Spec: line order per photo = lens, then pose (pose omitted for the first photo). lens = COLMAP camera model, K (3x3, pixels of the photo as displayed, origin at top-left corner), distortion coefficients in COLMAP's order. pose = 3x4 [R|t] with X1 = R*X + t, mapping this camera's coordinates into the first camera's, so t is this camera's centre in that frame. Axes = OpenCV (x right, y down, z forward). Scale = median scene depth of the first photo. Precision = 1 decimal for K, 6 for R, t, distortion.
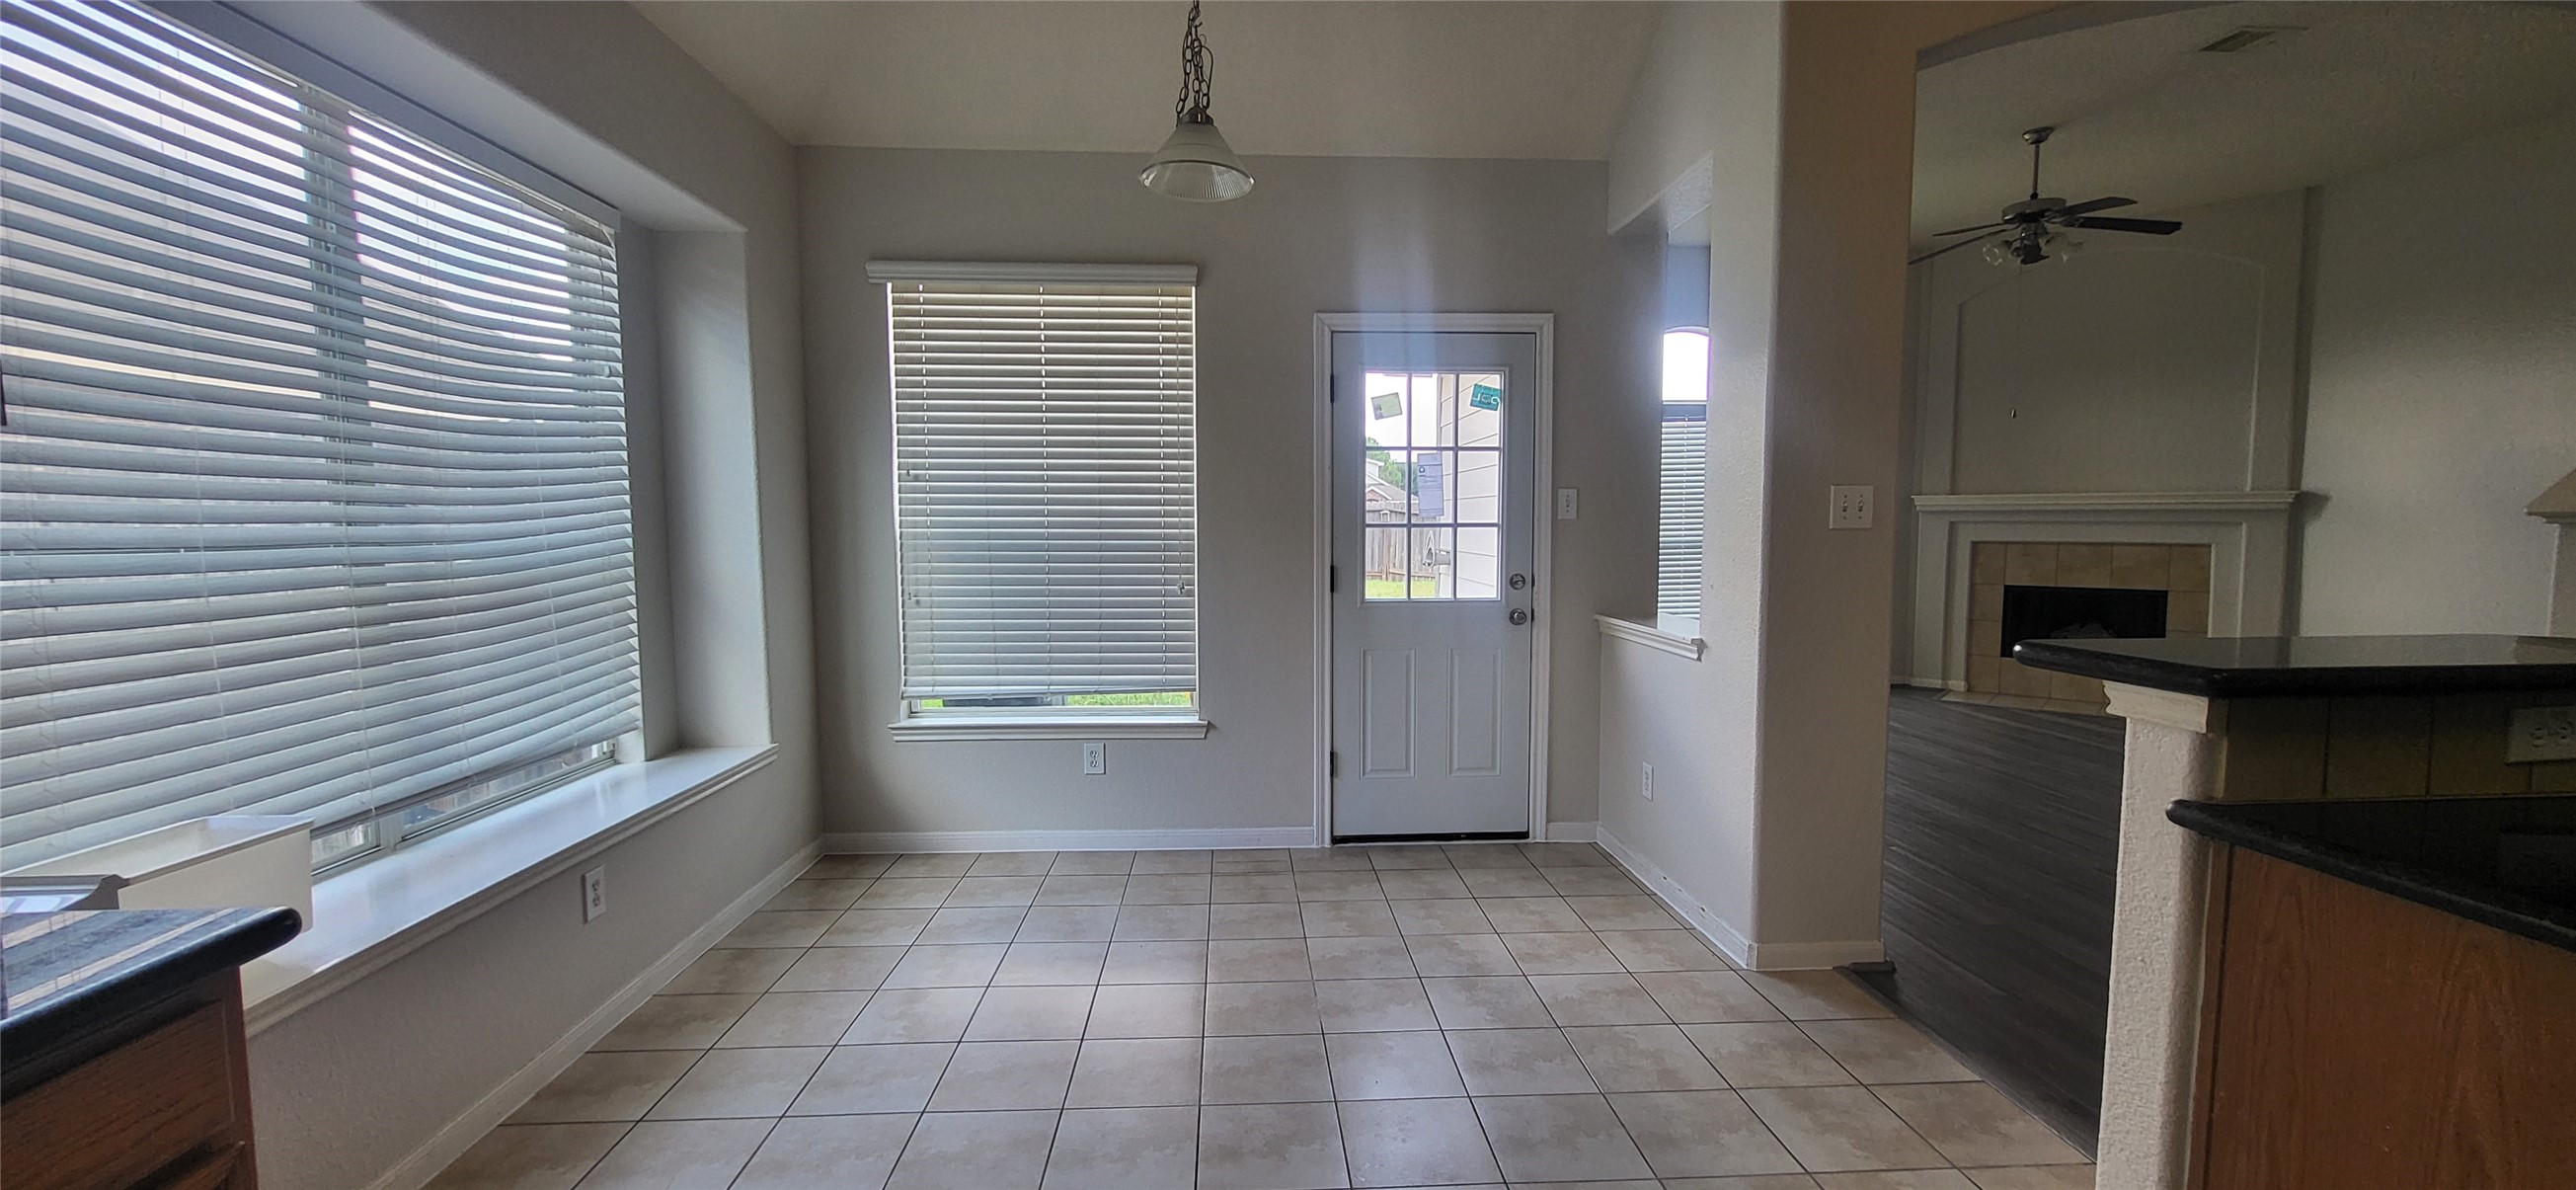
lens RADIAL K [[1015.3, 0, 1288.0], [0, 1015.3, 595.0], [0, 0, 1]] dist [0.000516, -0.000584]
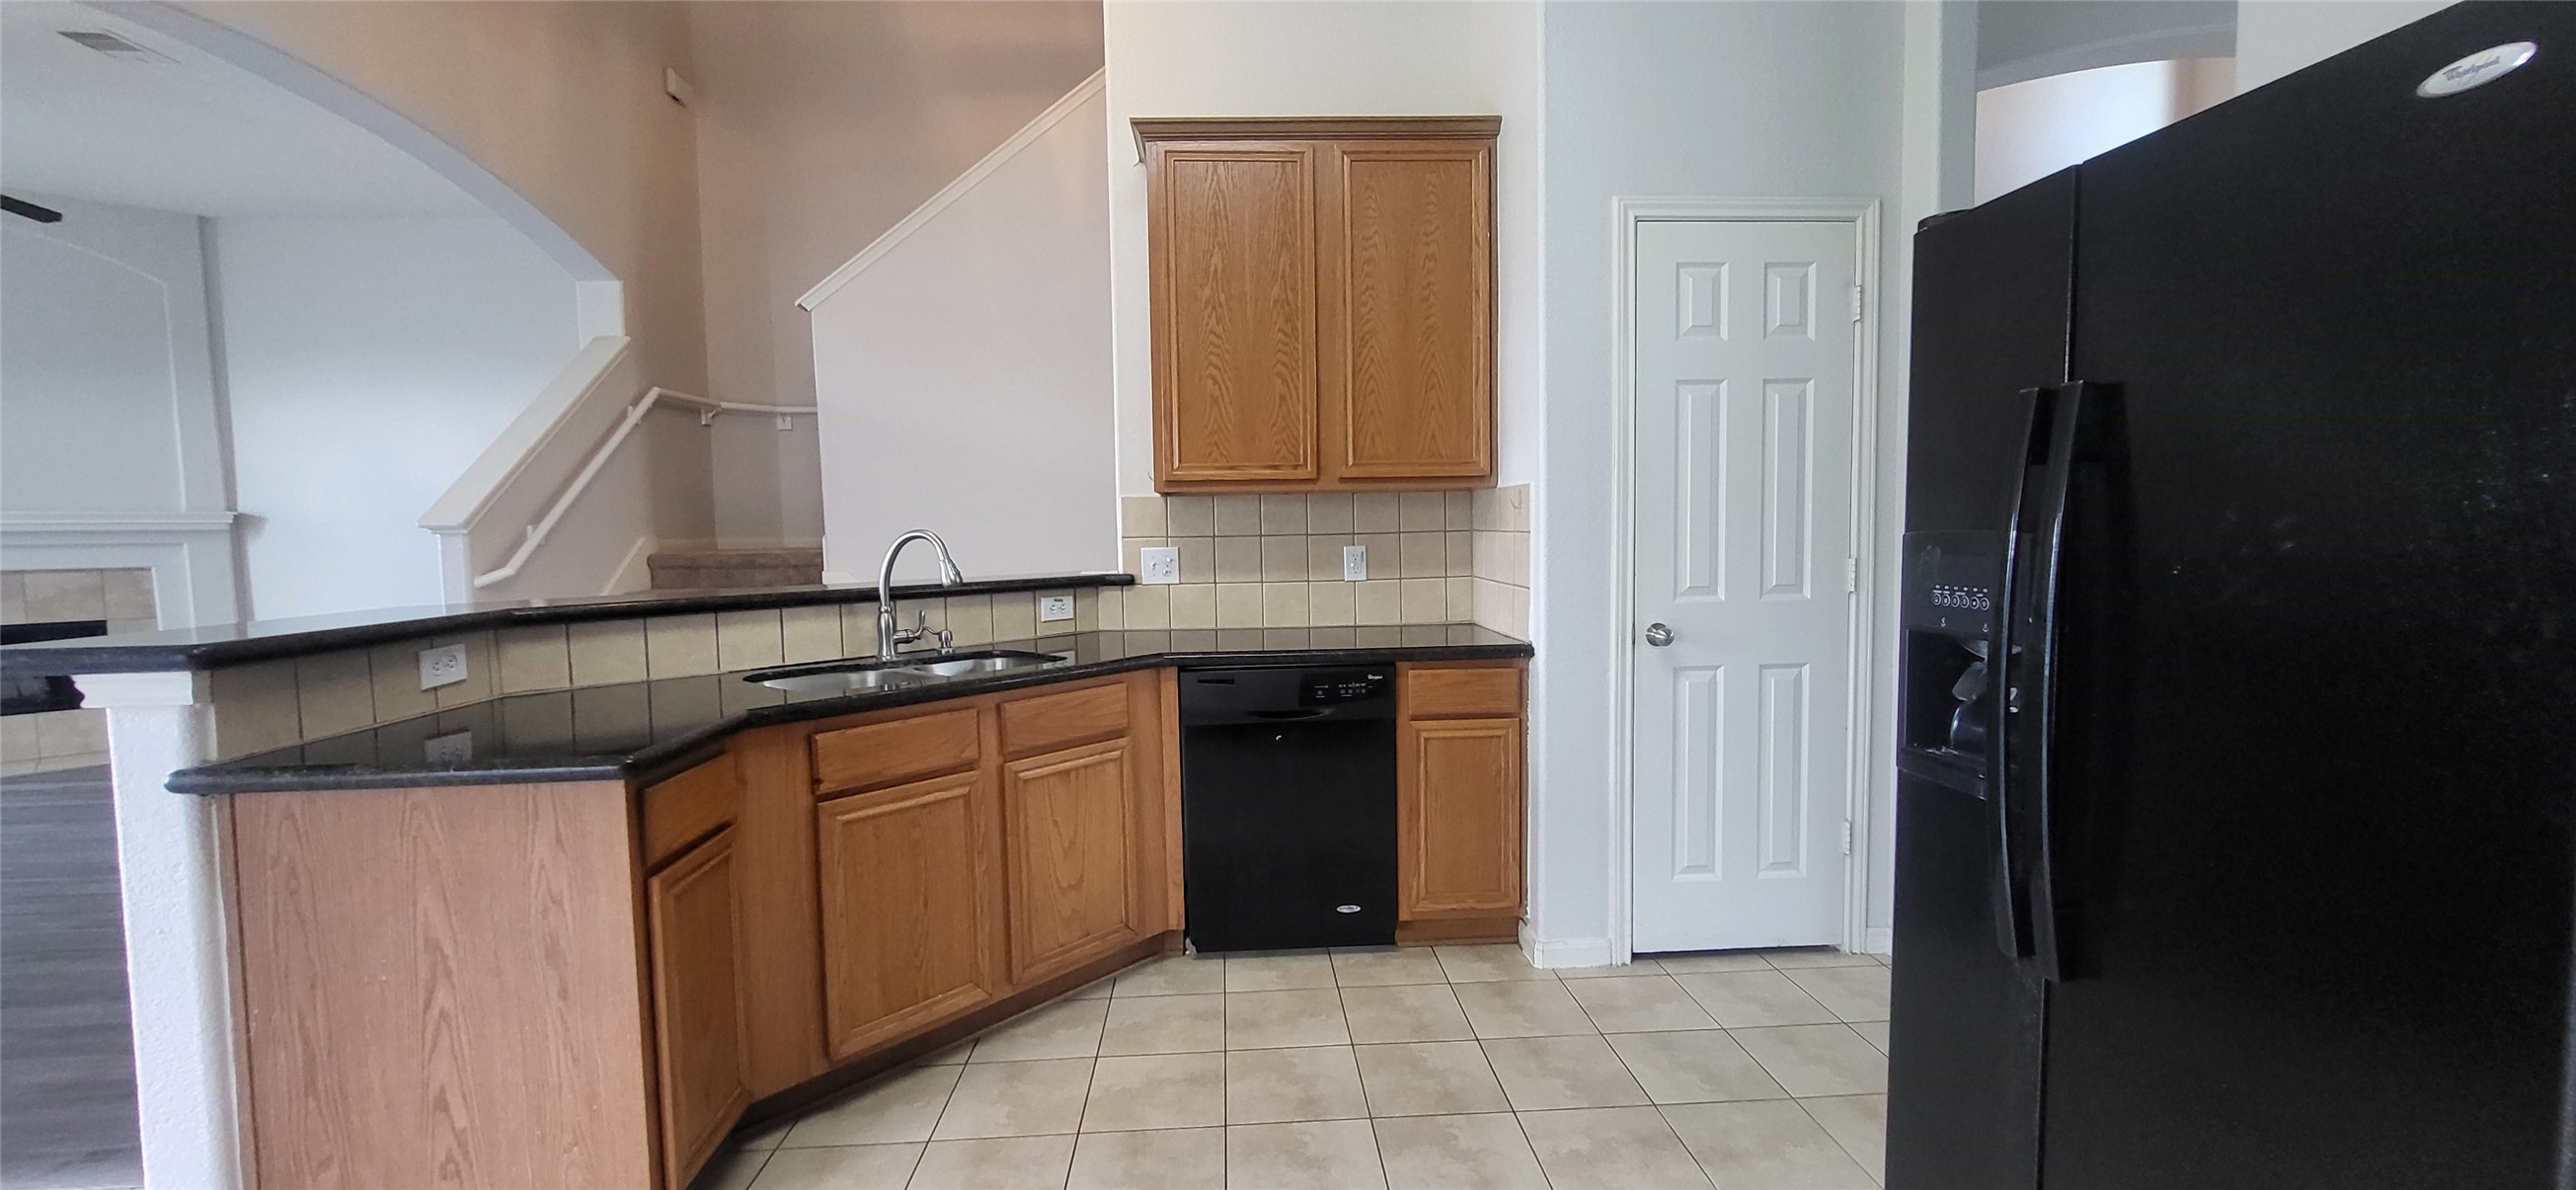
lens RADIAL K [[1015.3, 0, 1288.0], [0, 1015.3, 595.0], [0, 0, 1]] dist [0.000516, -0.000584]
pose [[-0.013156, -0.059315, 0.998153, -0.220971], [0.089265, 0.994184, 0.060256, 0.055830], [-0.995921, 0.089893, -0.007785, -0.204477]]
